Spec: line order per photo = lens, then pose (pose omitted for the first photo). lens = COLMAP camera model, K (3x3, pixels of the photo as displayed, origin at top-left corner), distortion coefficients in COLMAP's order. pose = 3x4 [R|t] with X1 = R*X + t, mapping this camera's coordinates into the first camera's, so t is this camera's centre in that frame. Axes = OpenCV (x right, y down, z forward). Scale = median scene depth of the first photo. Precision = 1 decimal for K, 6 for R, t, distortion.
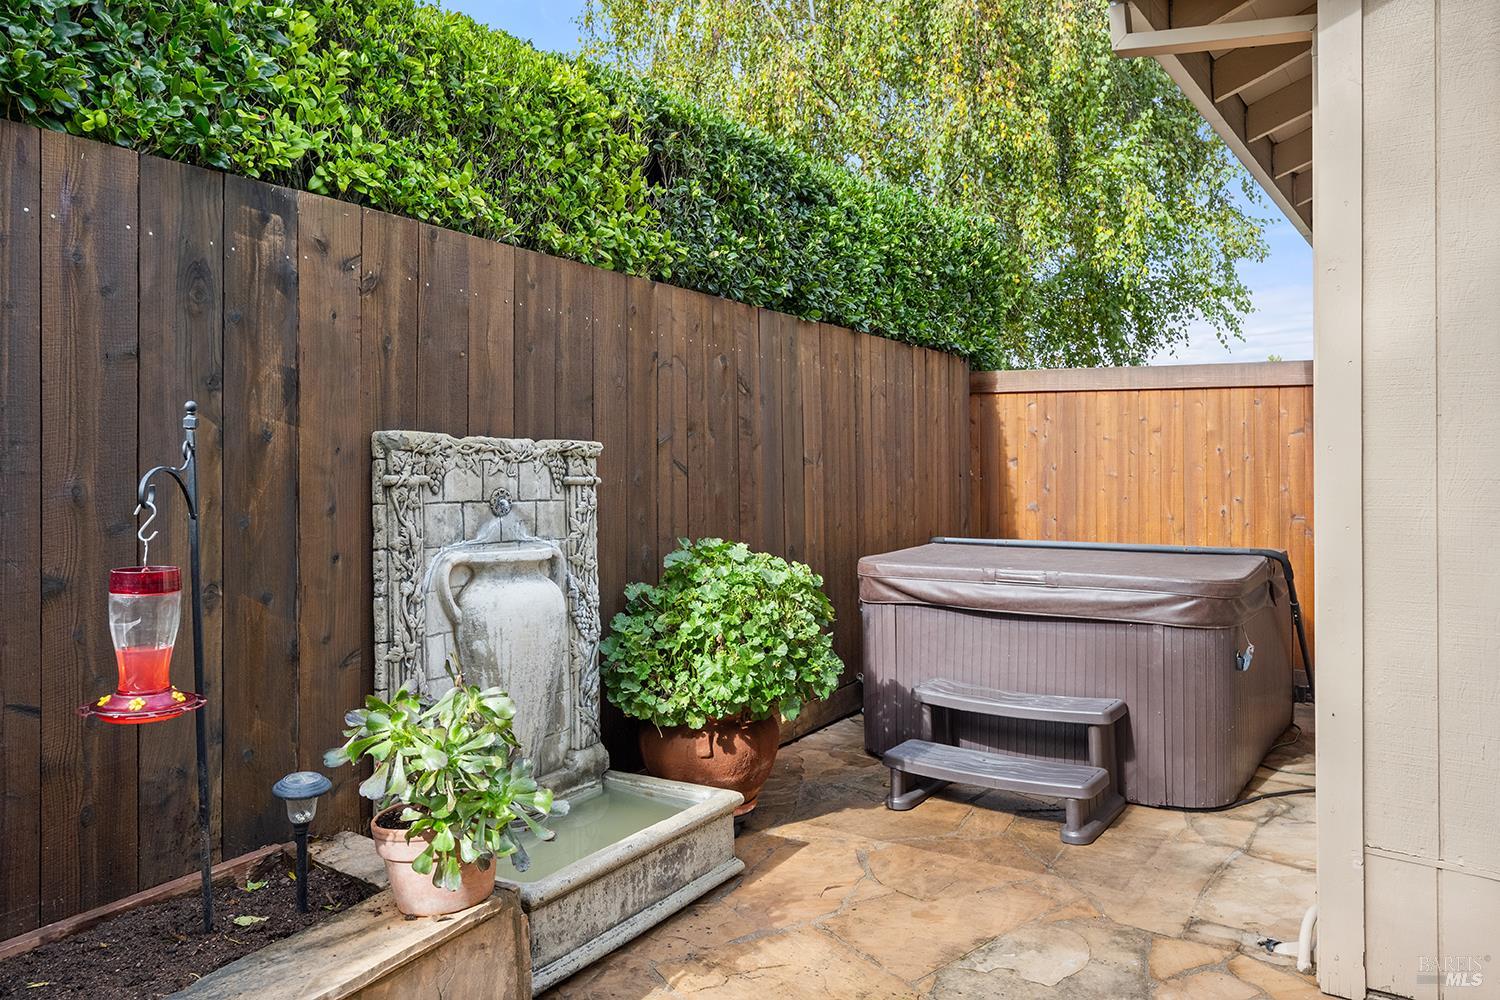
lens RADIAL K [[1012.1, 0, 747.3], [0, 1012.1, 475.4], [0, 0, 1]] dist [-0.028402, -0.000366]
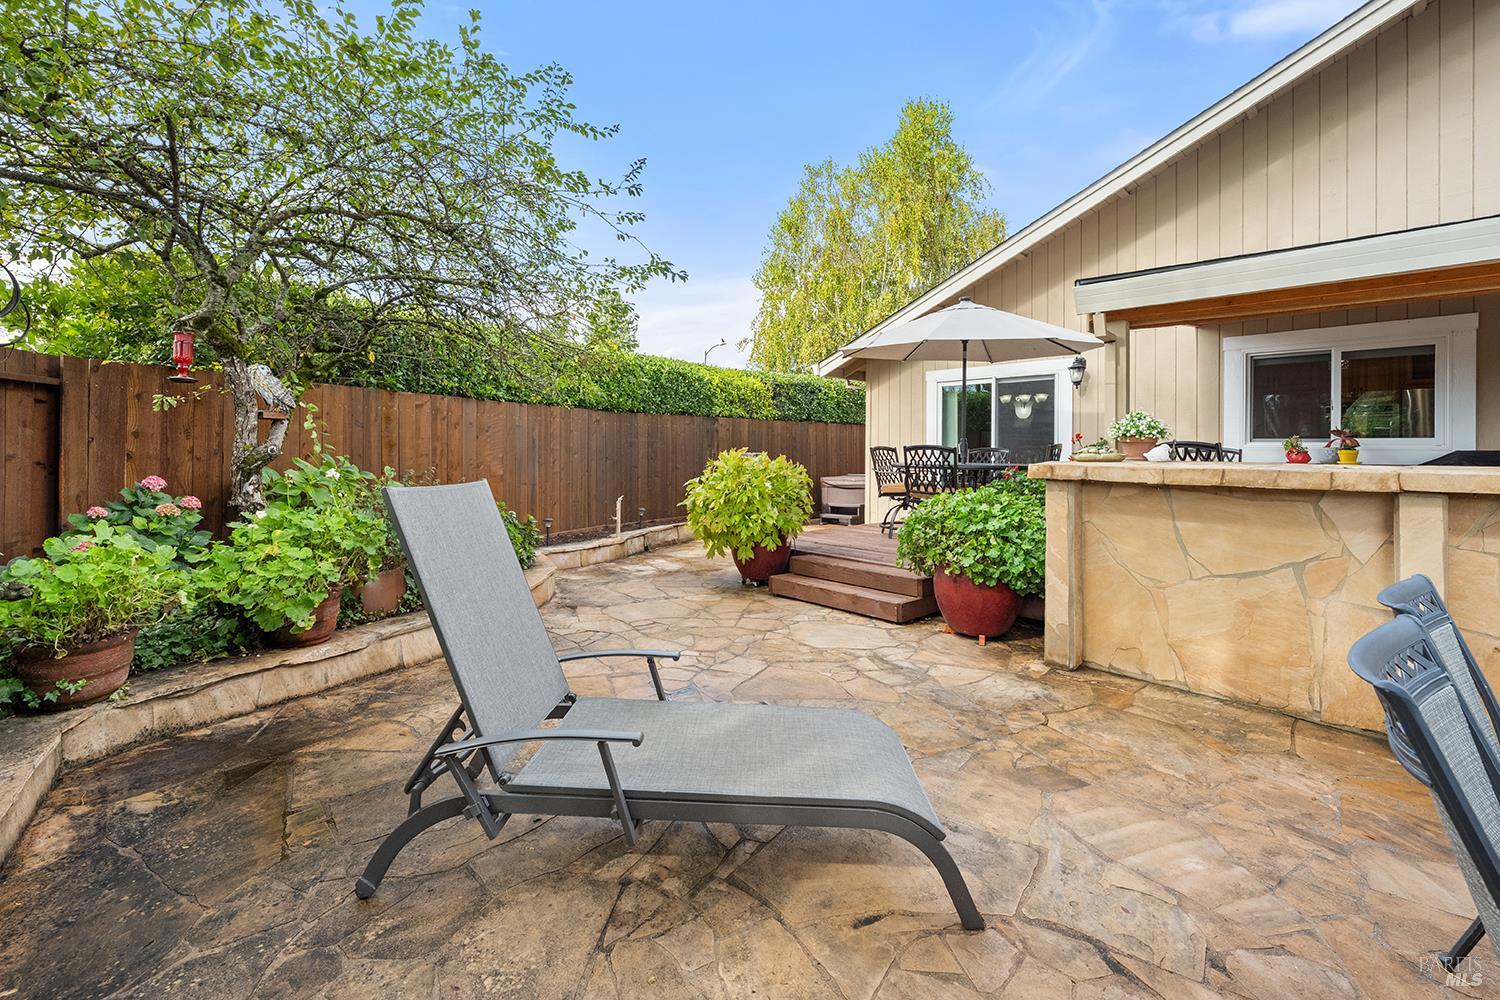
lens RADIAL K [[618.0, 0, 752.3], [0, 618.0, 457.4], [0, 0, 1]] dist [-0.001813, -0.000144]
pose [[0.985546, 0.007602, -0.169240, 0.383964], [-0.006601, 0.999957, 0.006477, -0.031066], [0.169282, -0.005266, 0.985554, -2.430006]]
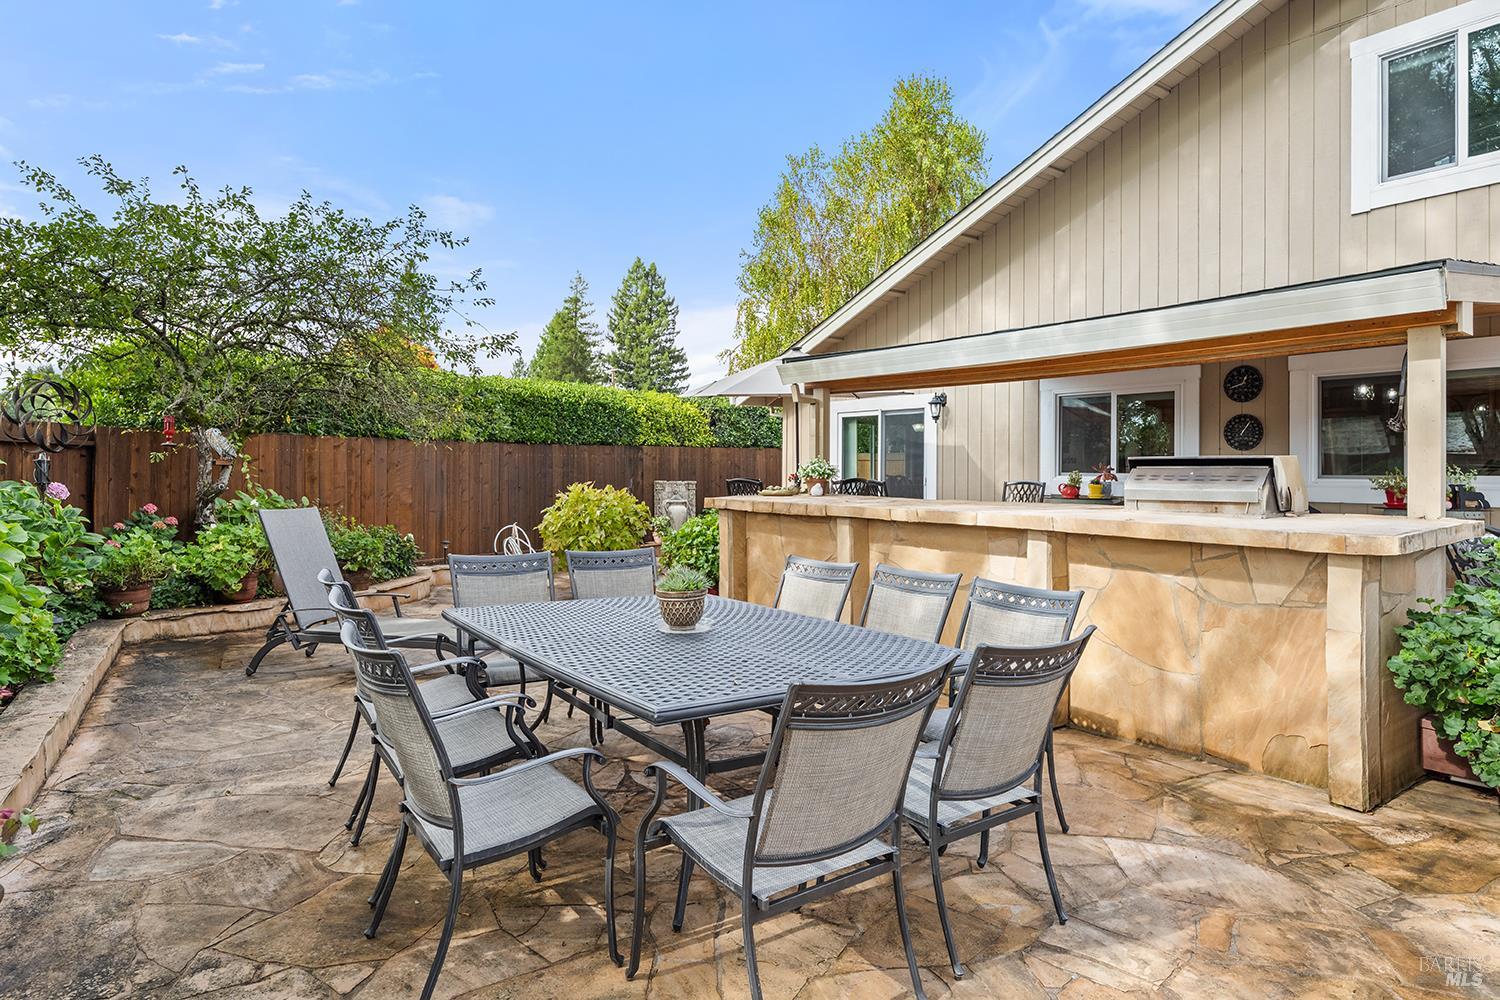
lens RADIAL K [[843.9, 0, 753.5], [0, 843.9, 475.1], [0, 0, 1]] dist [0.005118, 0.001128]
pose [[0.961015, 0.006888, -0.276410, 1.450234], [-0.006486, 0.999976, 0.002370, -0.081761], [0.276420, -0.000485, 0.961037, -3.360618]]
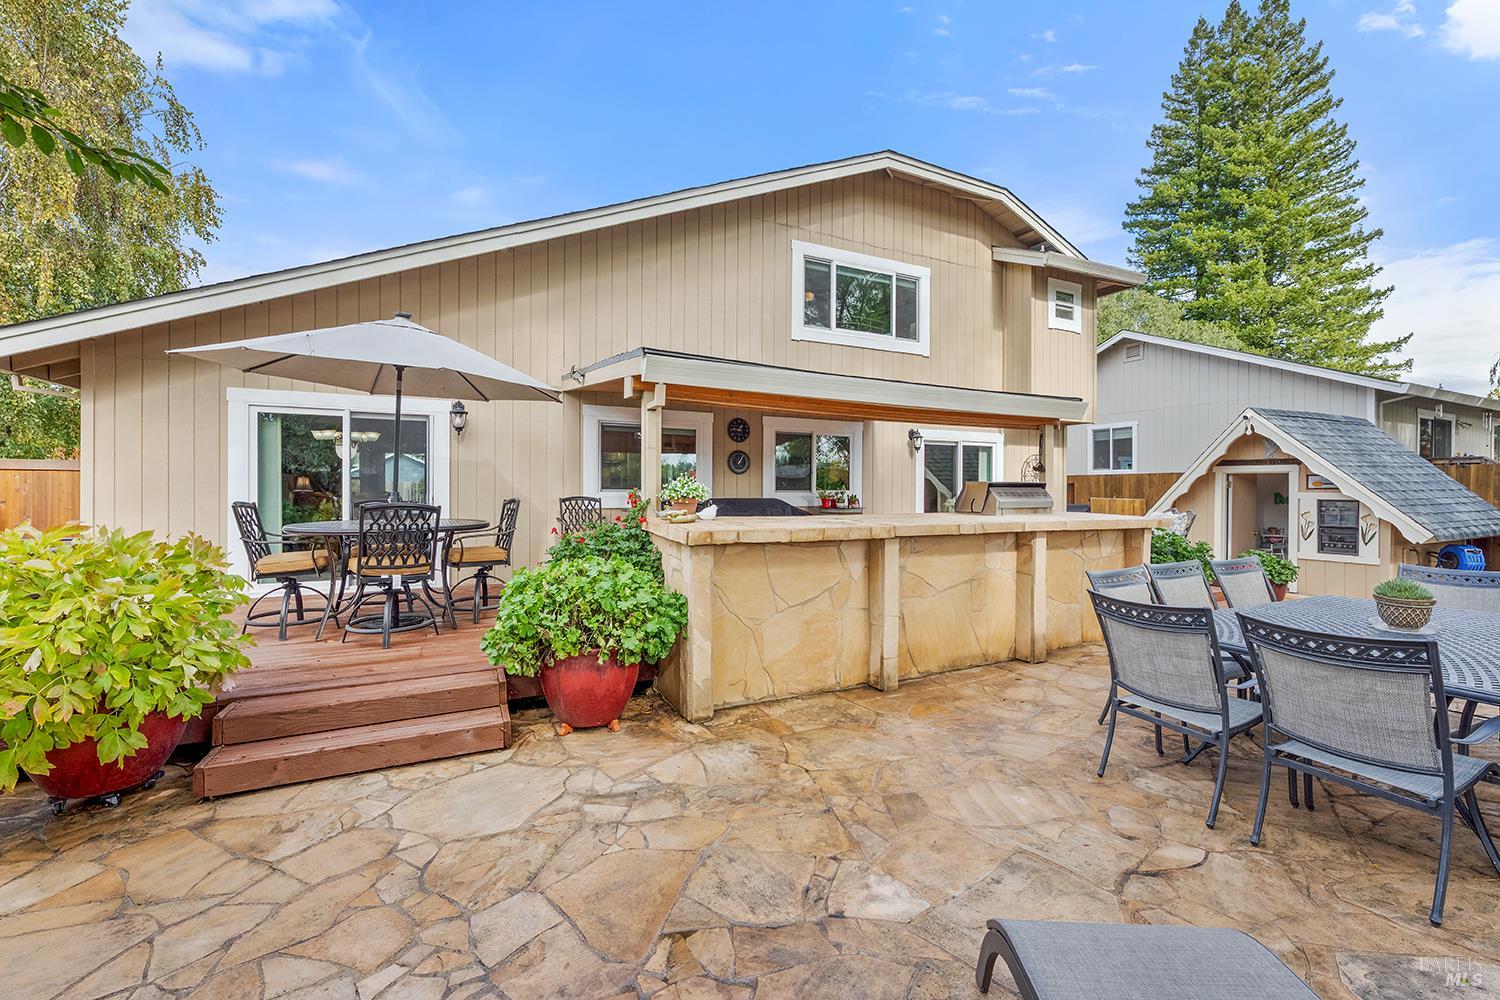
lens RADIAL K [[605.1, 0, 750.0], [0, 605.1, 500.0], [0, 0, 1]] dist [-0.008096, -0.000100]
pose [[0.461192, -0.014415, 0.887183, -0.253140], [-0.002192, 0.999846, 0.017385, -0.091535], [-0.887298, -0.009962, 0.461089, -1.826862]]
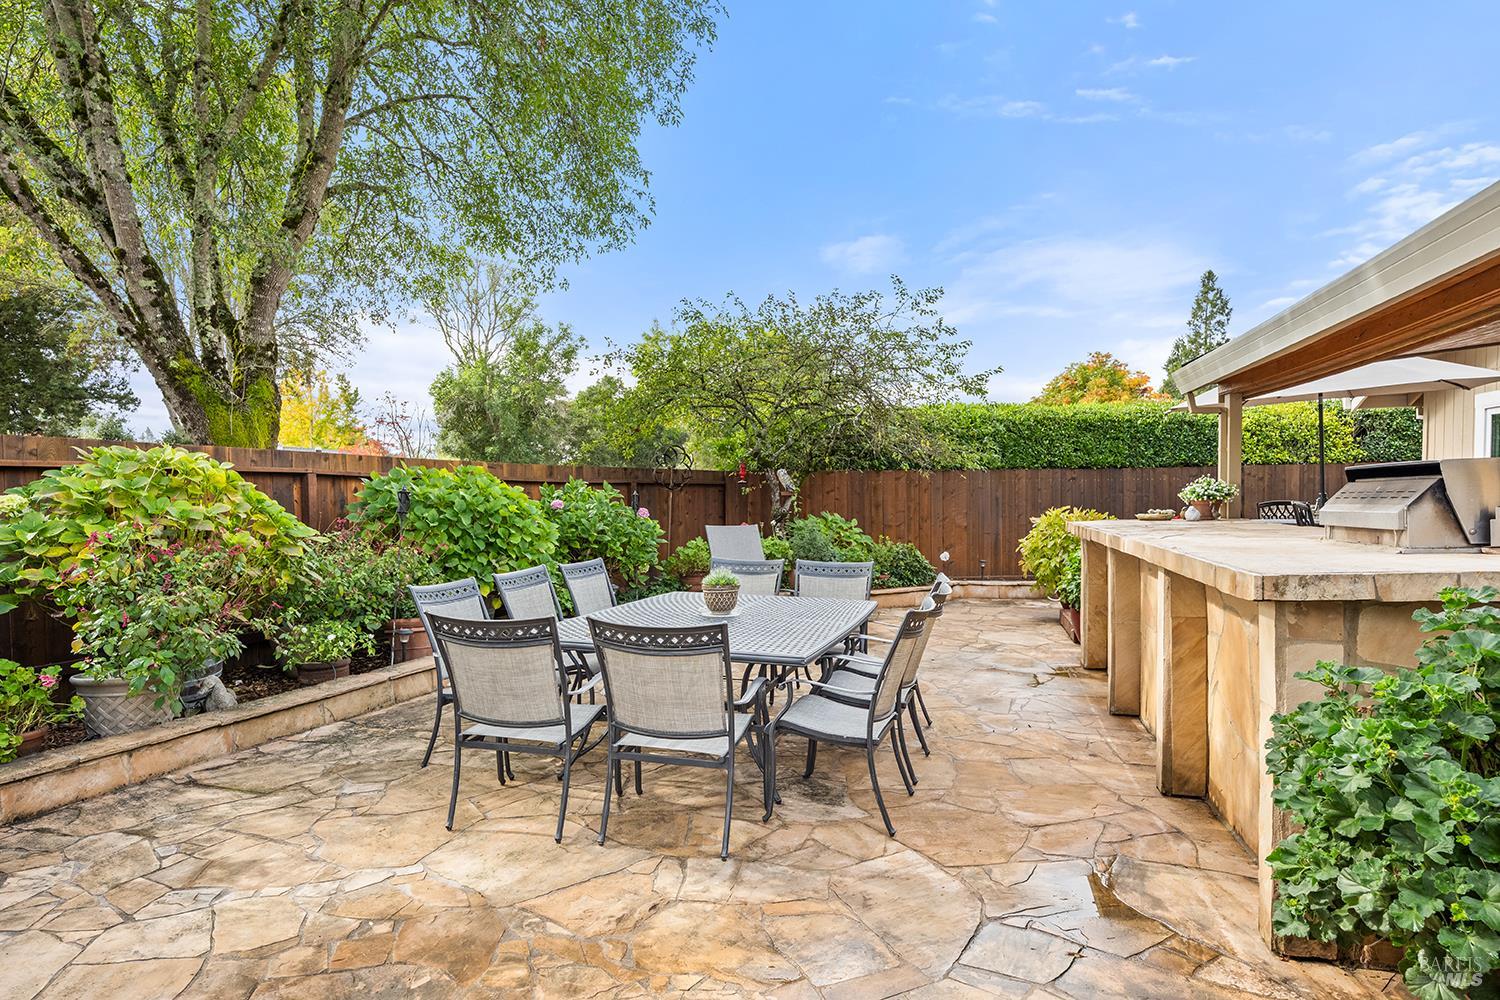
lens RADIAL K [[850.8, 0, 749.1], [0, 850.8, 522.4], [0, 0, 1]] dist [0.001480, 0.000356]
pose [[0.374572, 0.021533, -0.926948, 2.456785], [0.006845, 0.999639, 0.025988, -0.075790], [0.927173, -0.016079, 0.374289, -2.835903]]
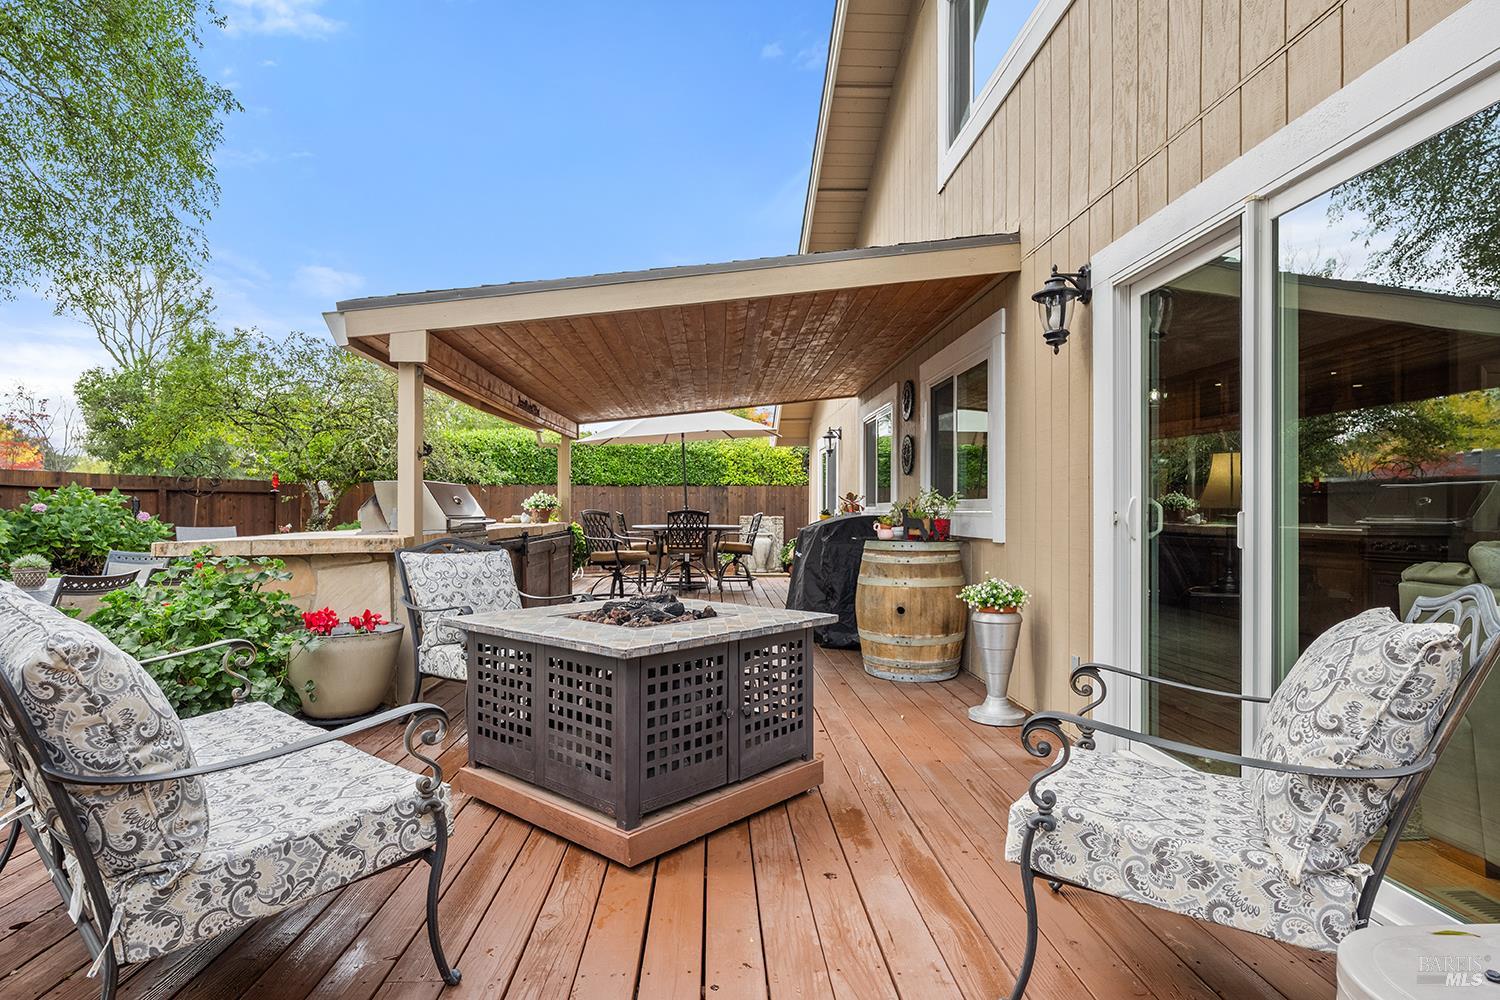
lens RADIAL K [[794.4, 0, 750.0], [0, 794.4, 500.0], [0, 0, 1]] dist [0.000918, -0.000155]
pose [[0.638337, -0.008815, -0.769707, 3.486786], [-0.004202, 0.999880, -0.014937, -0.062377], [0.769746, 0.012769, 0.638223, -2.229202]]
